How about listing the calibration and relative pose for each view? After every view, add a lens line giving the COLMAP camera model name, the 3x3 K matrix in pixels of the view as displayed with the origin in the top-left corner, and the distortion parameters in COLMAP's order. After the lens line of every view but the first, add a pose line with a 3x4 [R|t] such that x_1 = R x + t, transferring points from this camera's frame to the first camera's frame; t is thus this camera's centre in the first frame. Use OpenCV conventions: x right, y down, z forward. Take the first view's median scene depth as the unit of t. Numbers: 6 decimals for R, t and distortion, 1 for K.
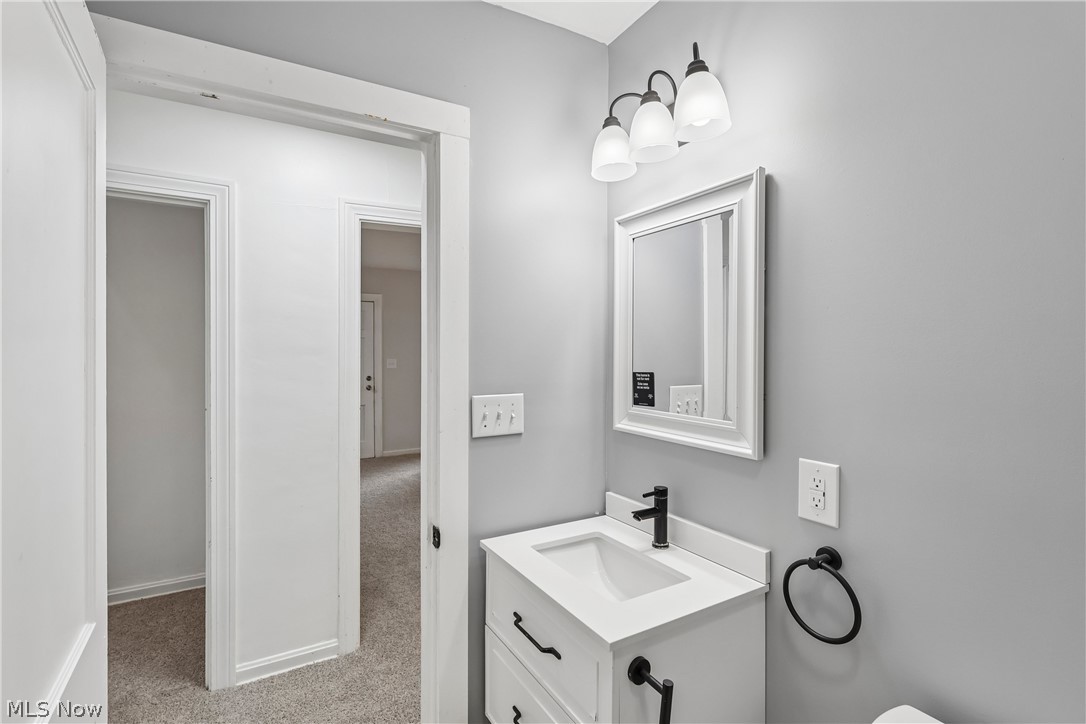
lens RADIAL K [[501.5, 0, 541.8], [0, 501.5, 356.8], [0, 0, 1]] dist [0.000048, 0.000666]
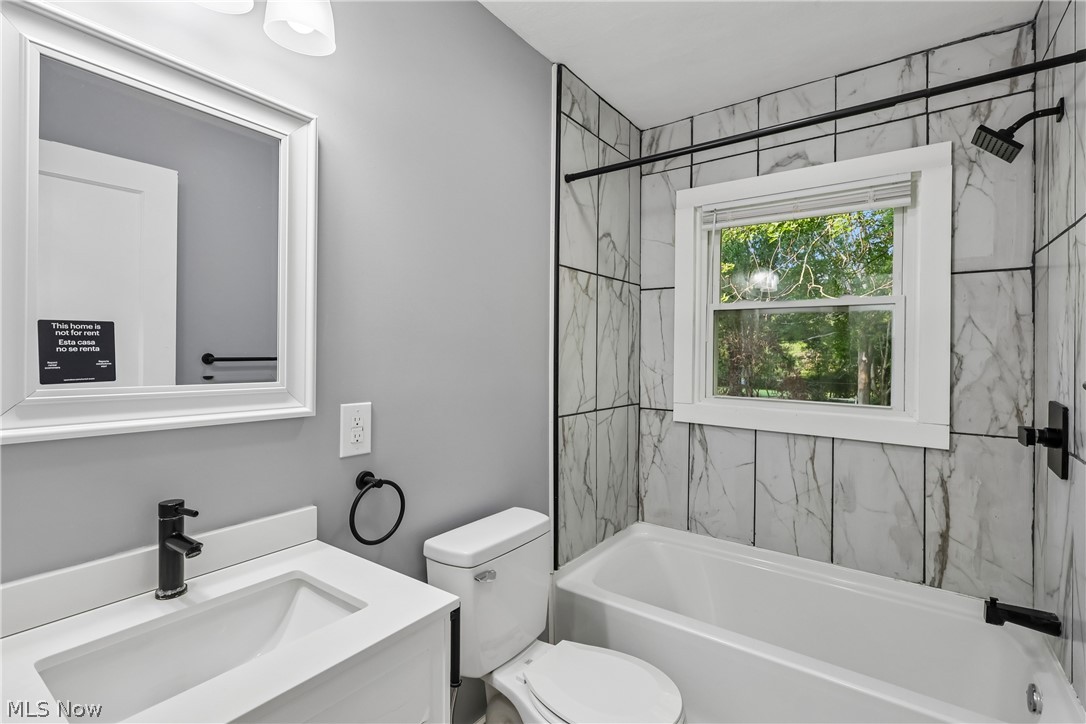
lens RADIAL K [[501.5, 0, 541.8], [0, 501.5, 356.8], [0, 0, 1]] dist [0.000048, 0.000666]
pose [[-0.398560, -0.005179, 0.917128, -0.534798], [-0.001395, 0.999986, 0.005041, 0.071861], [-0.917141, 0.000729, -0.398562, 0.821046]]
